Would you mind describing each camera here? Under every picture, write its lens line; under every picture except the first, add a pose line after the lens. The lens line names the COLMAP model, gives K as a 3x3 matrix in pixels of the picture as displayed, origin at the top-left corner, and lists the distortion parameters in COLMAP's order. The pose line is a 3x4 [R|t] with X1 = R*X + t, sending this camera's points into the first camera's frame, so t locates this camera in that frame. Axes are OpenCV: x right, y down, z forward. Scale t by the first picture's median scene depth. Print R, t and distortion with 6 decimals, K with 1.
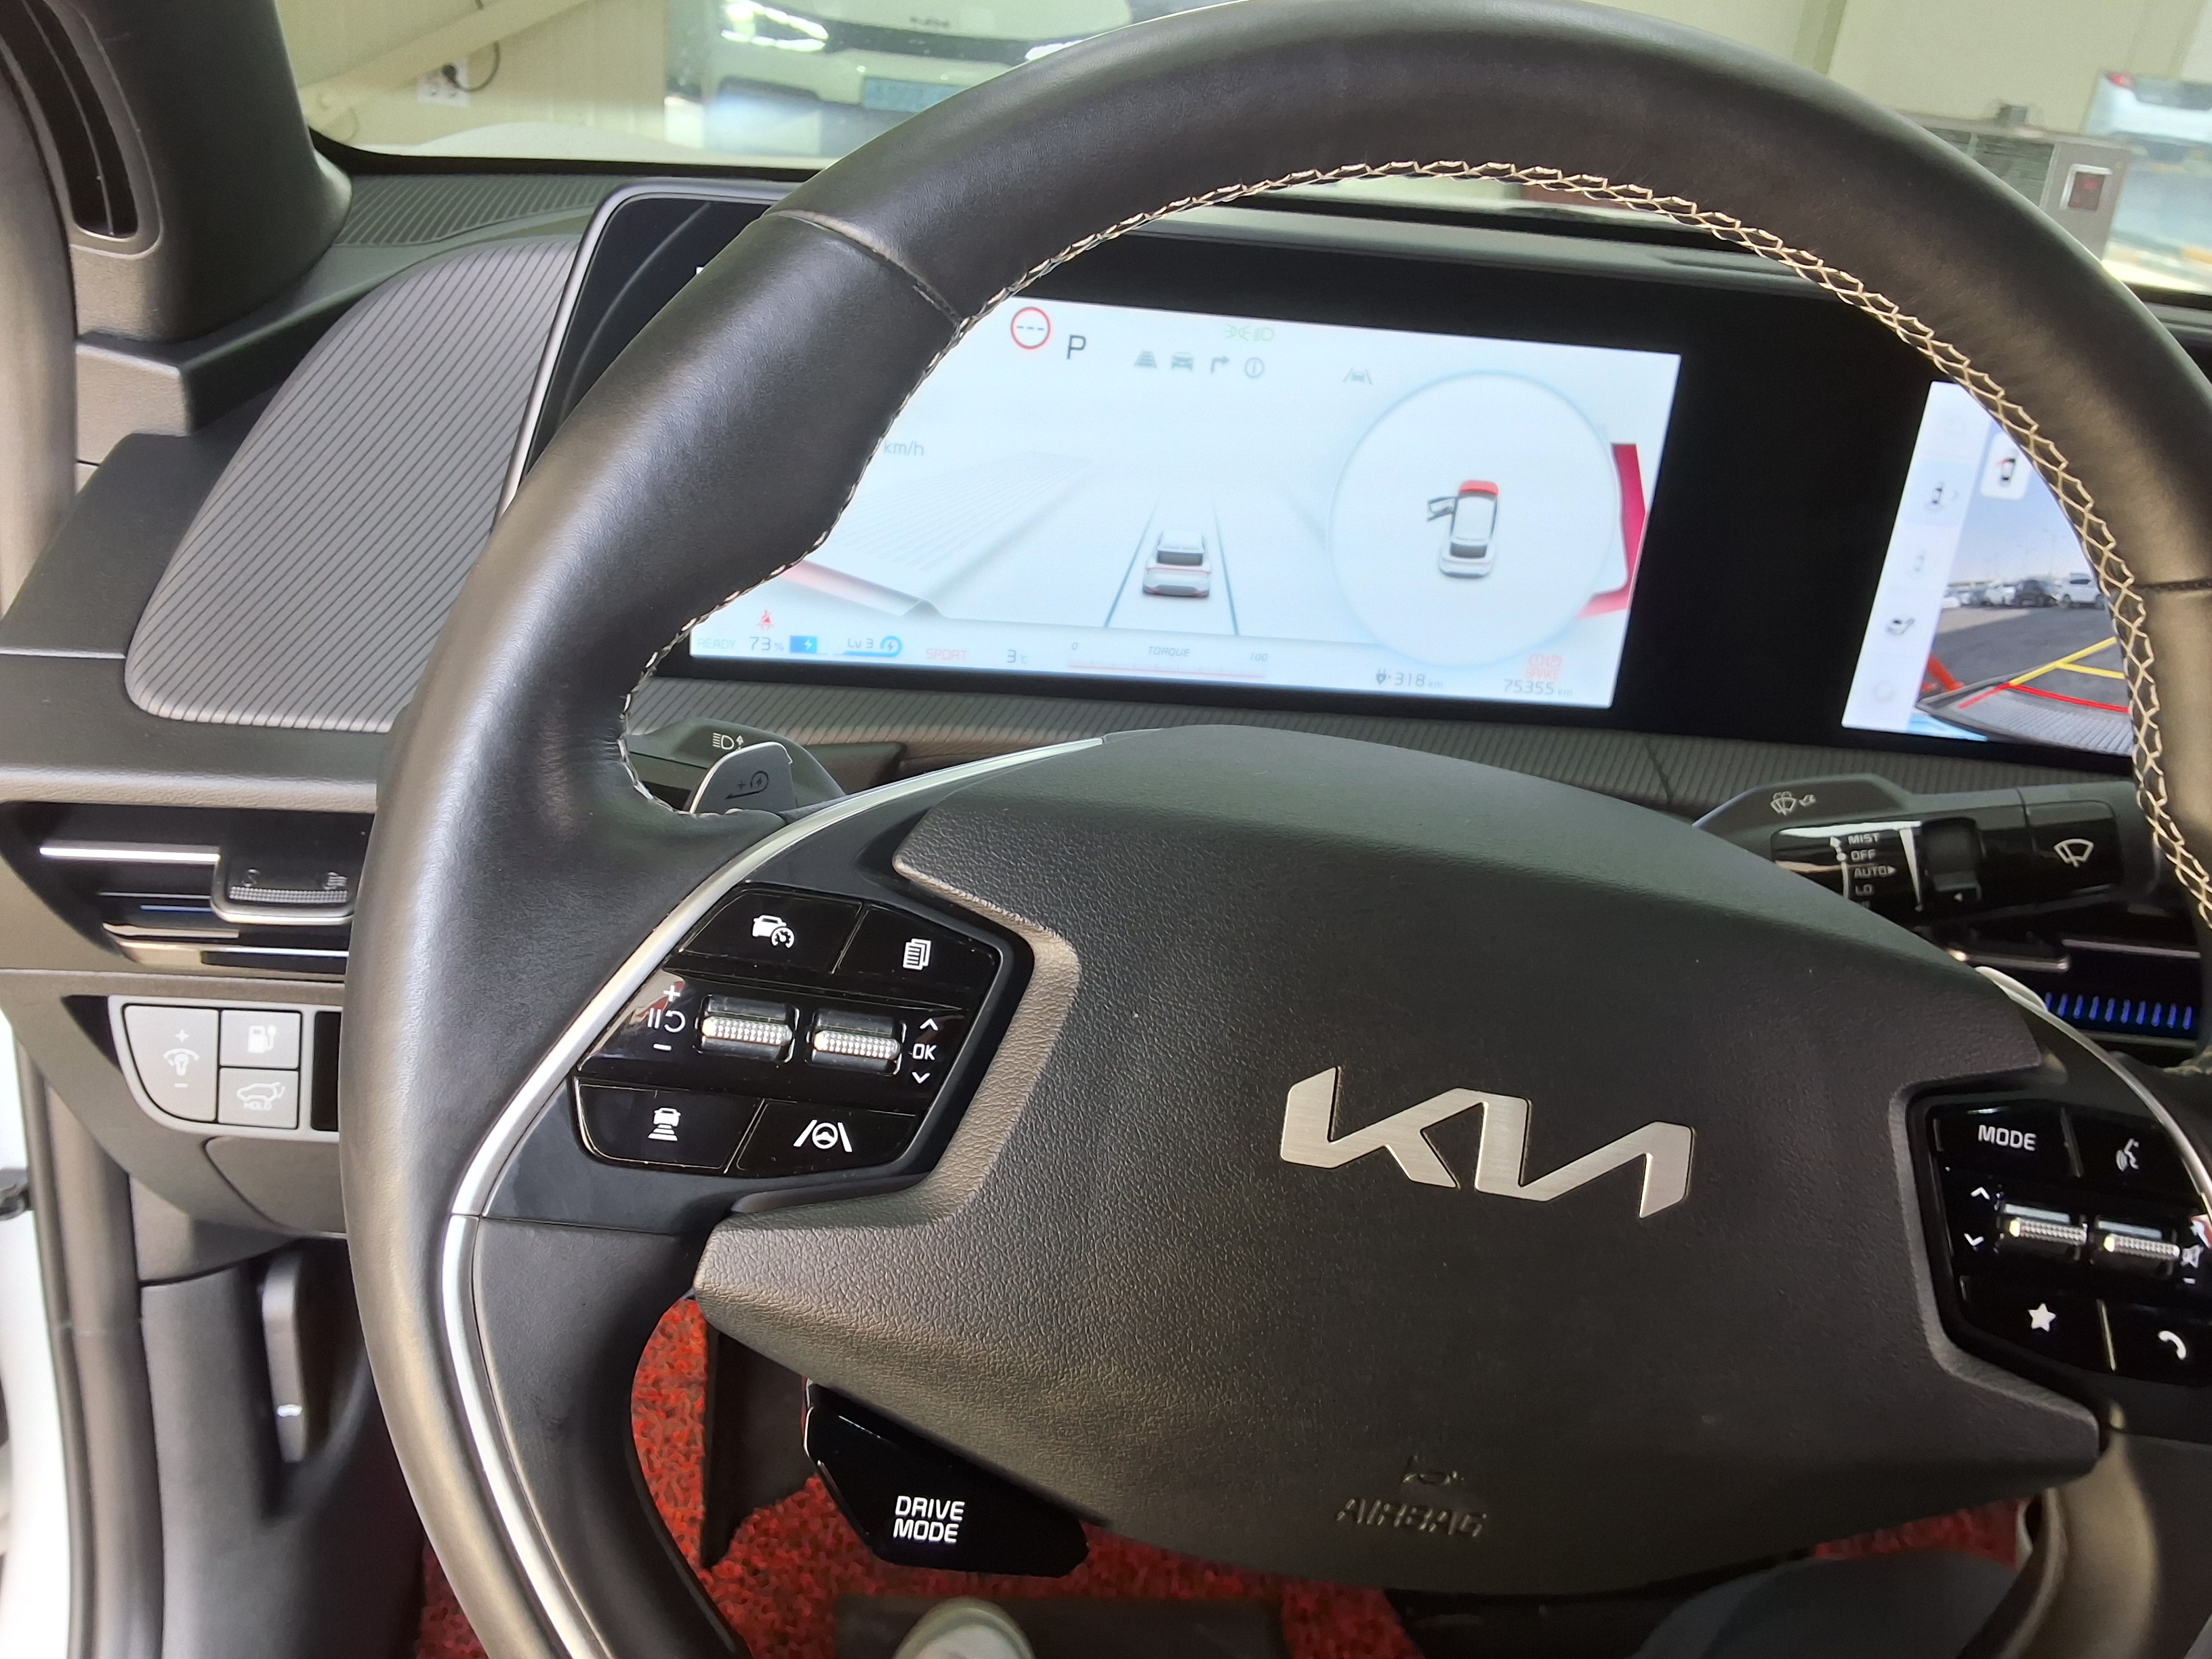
lens RADIAL K [[1775.9, 0, 1107.2], [0, 1775.9, 801.3], [0, 0, 1]] dist [0.100255, -0.168957]
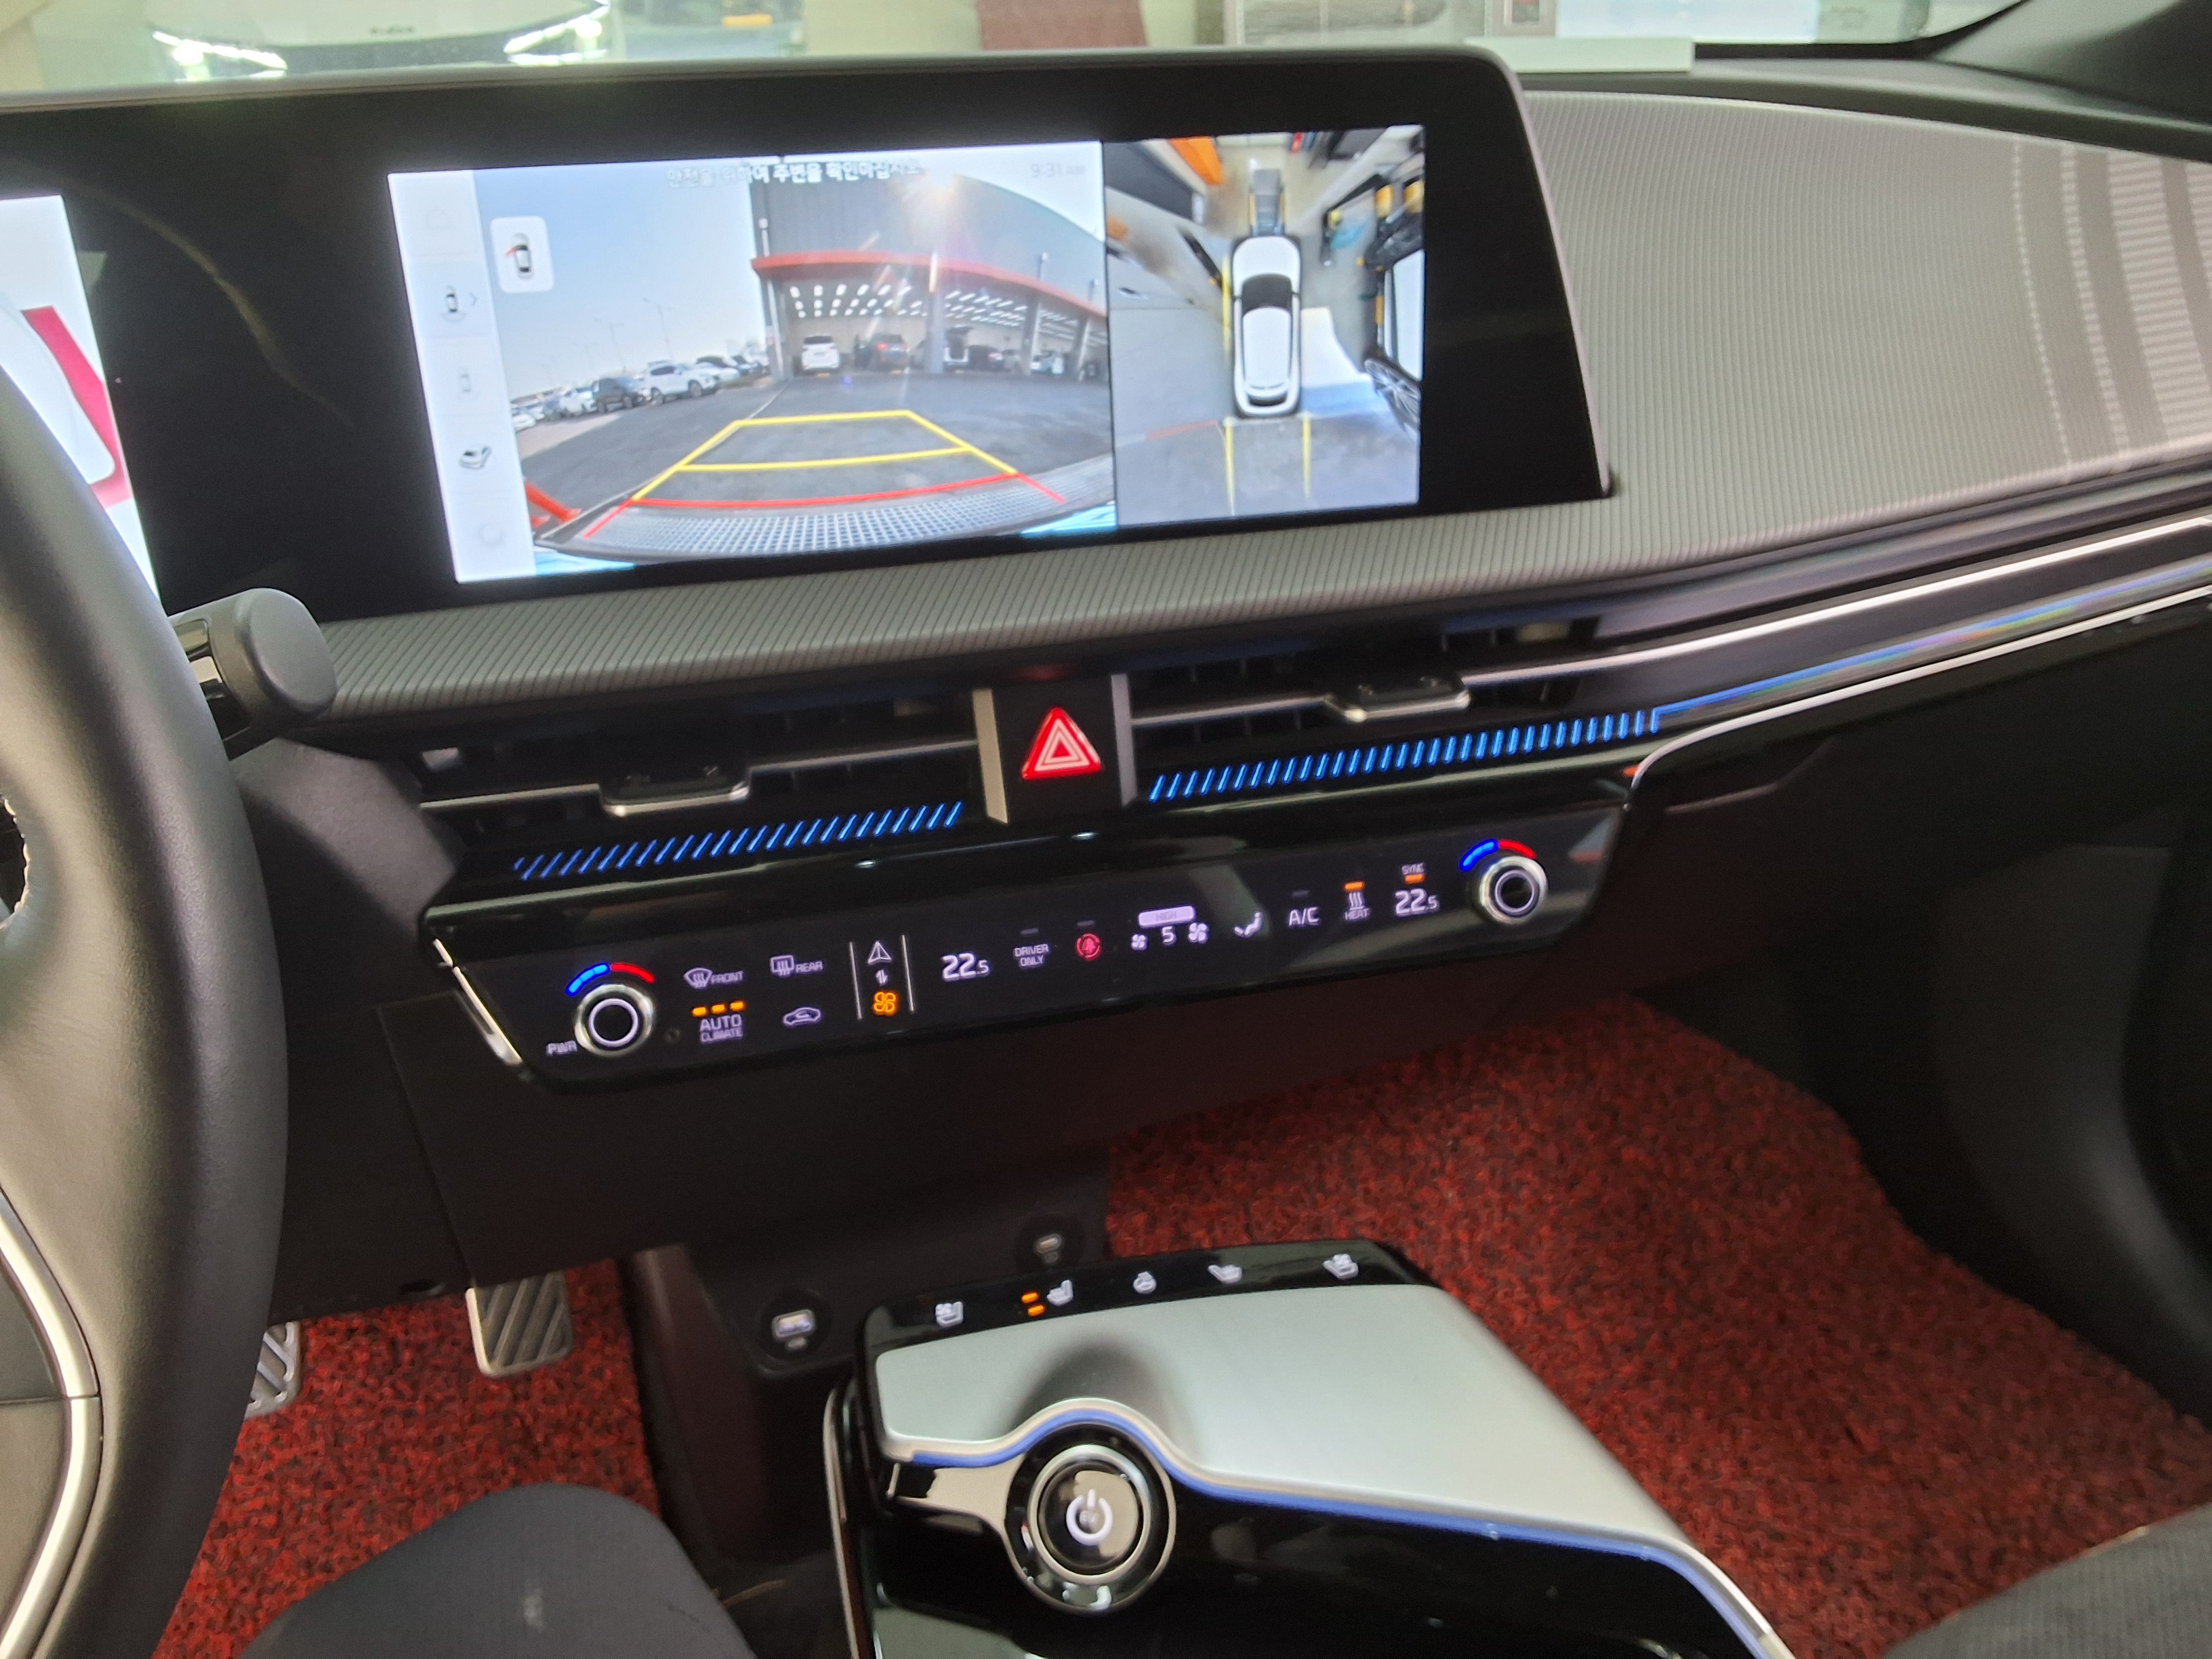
lens RADIAL K [[1766.7, 0, 1097.7], [0, 1766.7, 828.6], [0, 0, 1]] dist [0.108432, -0.168308]
pose [[0.966100, -0.223835, 0.128642, 0.583644], [0.218896, 0.974387, 0.051519, 0.101159], [-0.136878, -0.021613, 0.990352, 0.086835]]
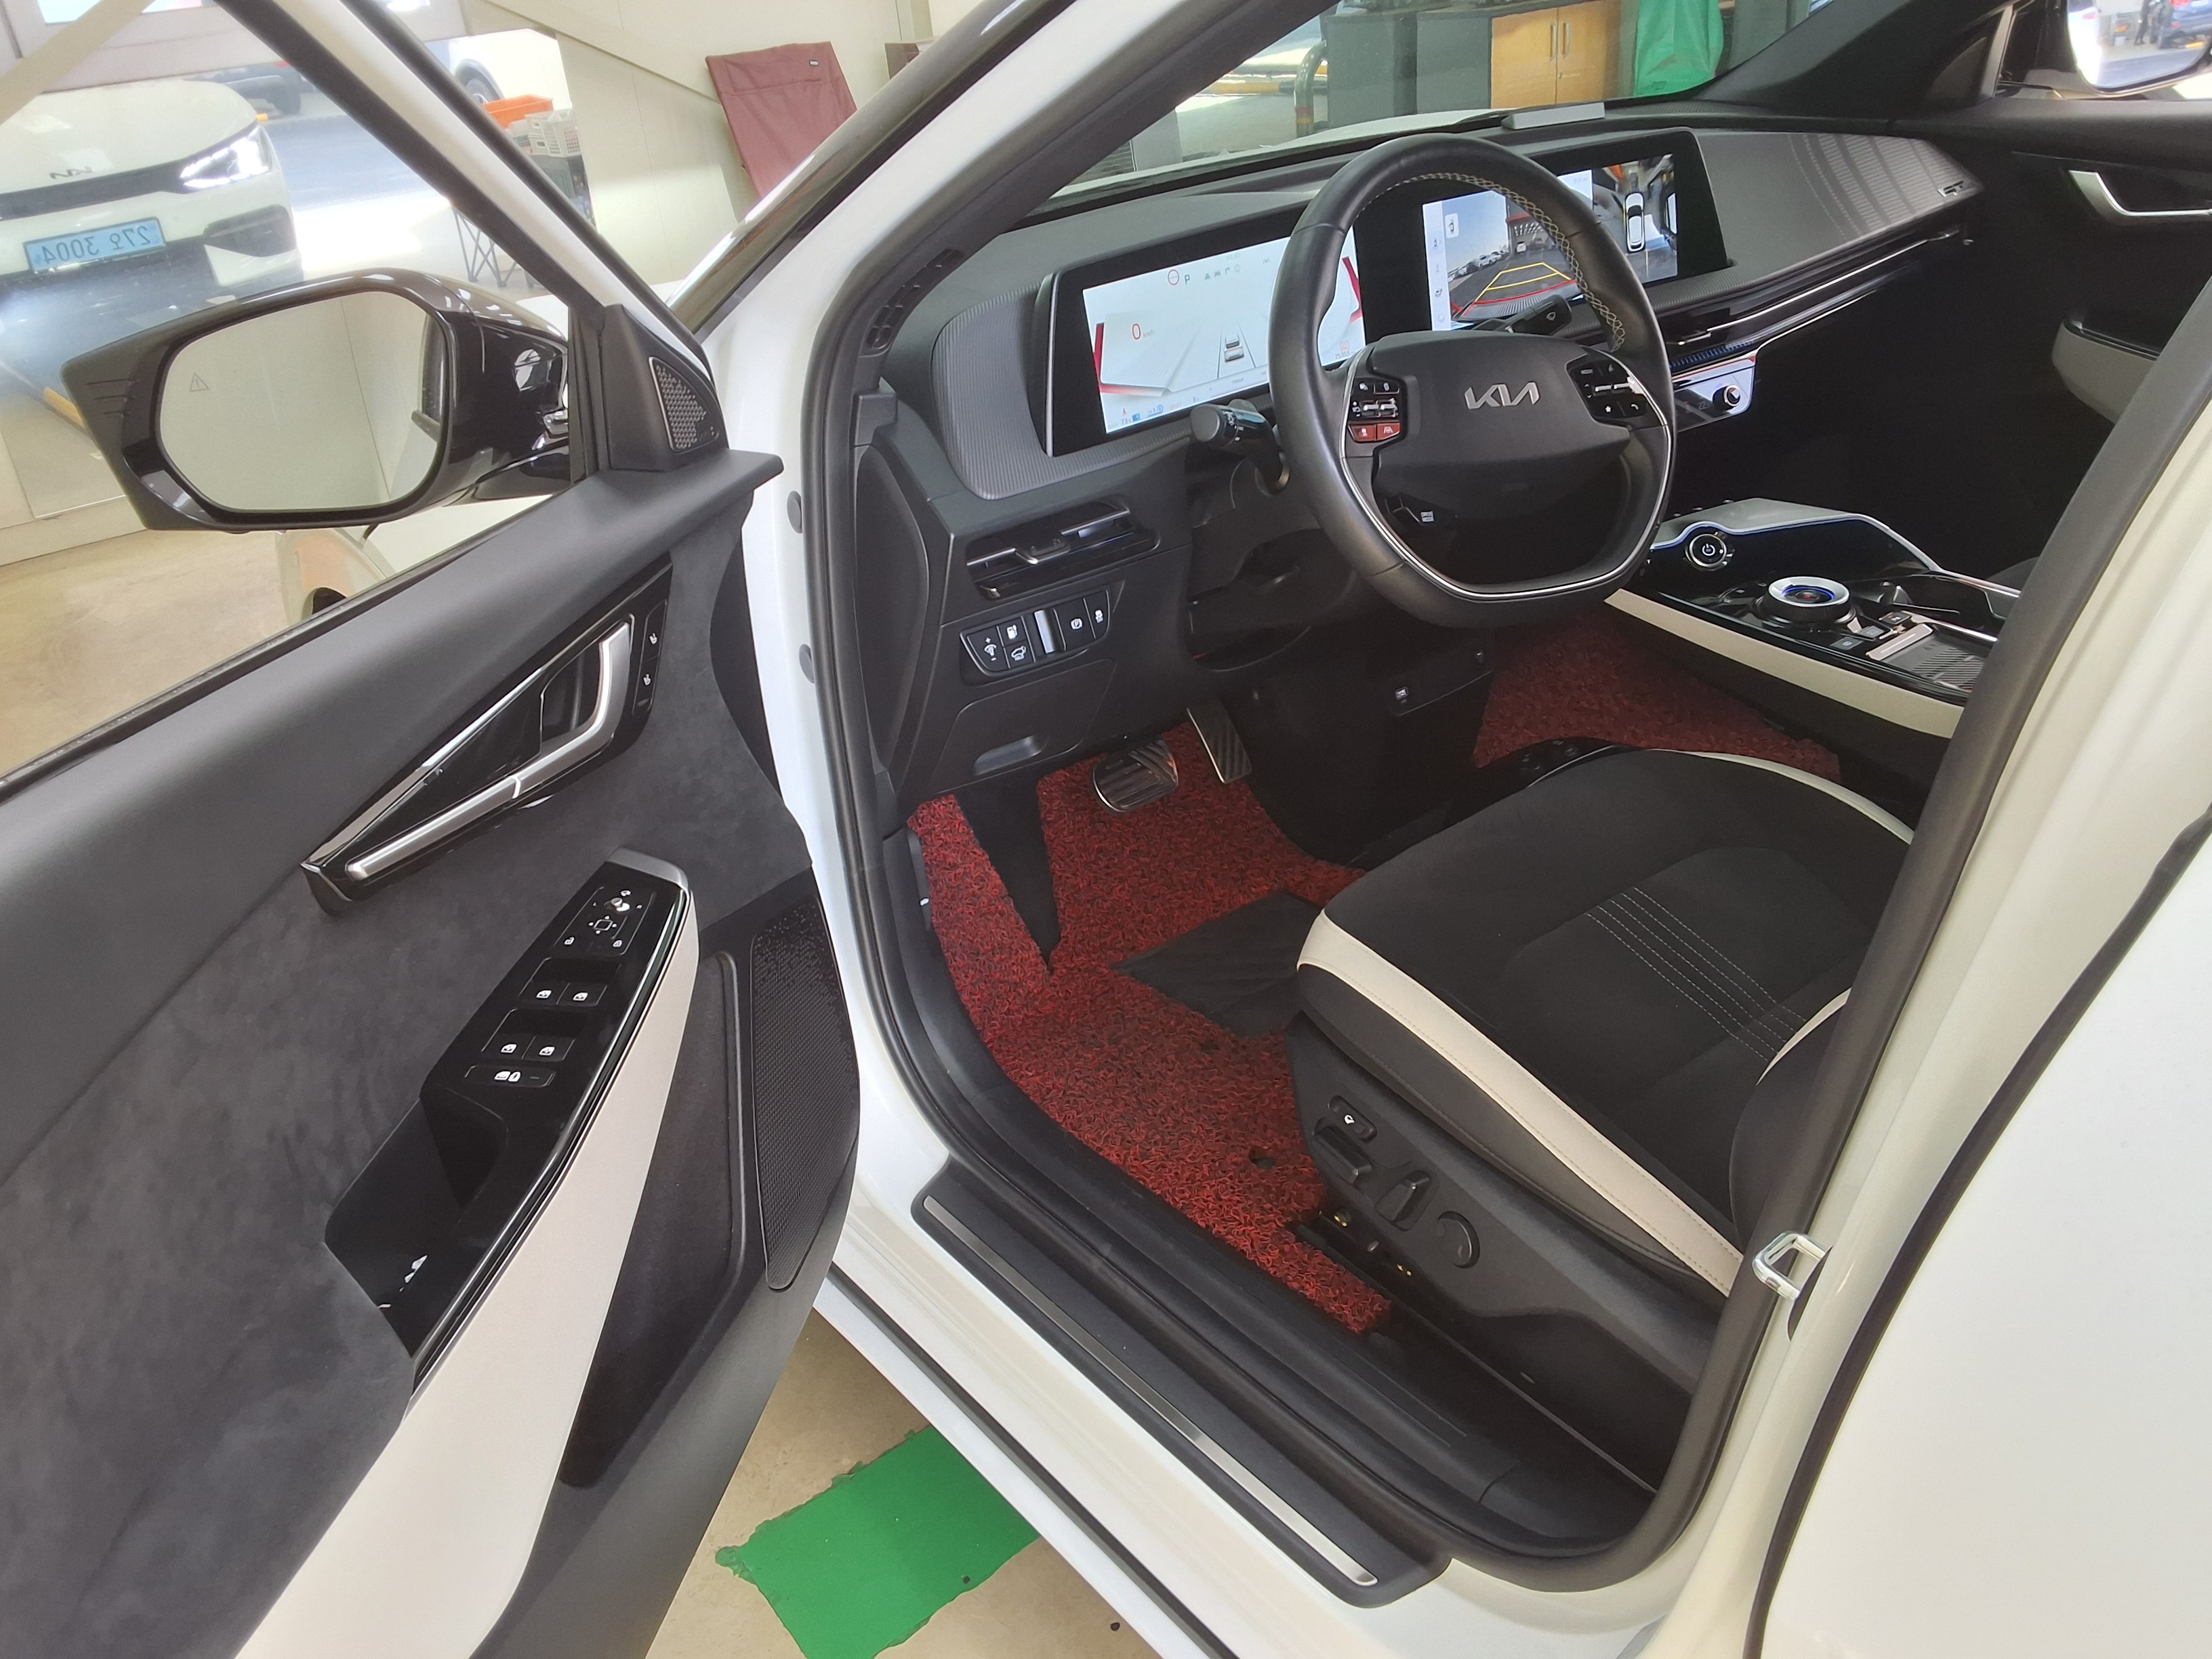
lens RADIAL K [[1766.7, 0, 1097.7], [0, 1766.7, 828.6], [0, 0, 1]] dist [0.108432, -0.168308]
pose [[0.844931, -0.403751, 0.350821, -1.312506], [0.391137, 0.913781, 0.109618, 0.151048], [-0.364832, 0.044600, 0.930004, -1.343148]]
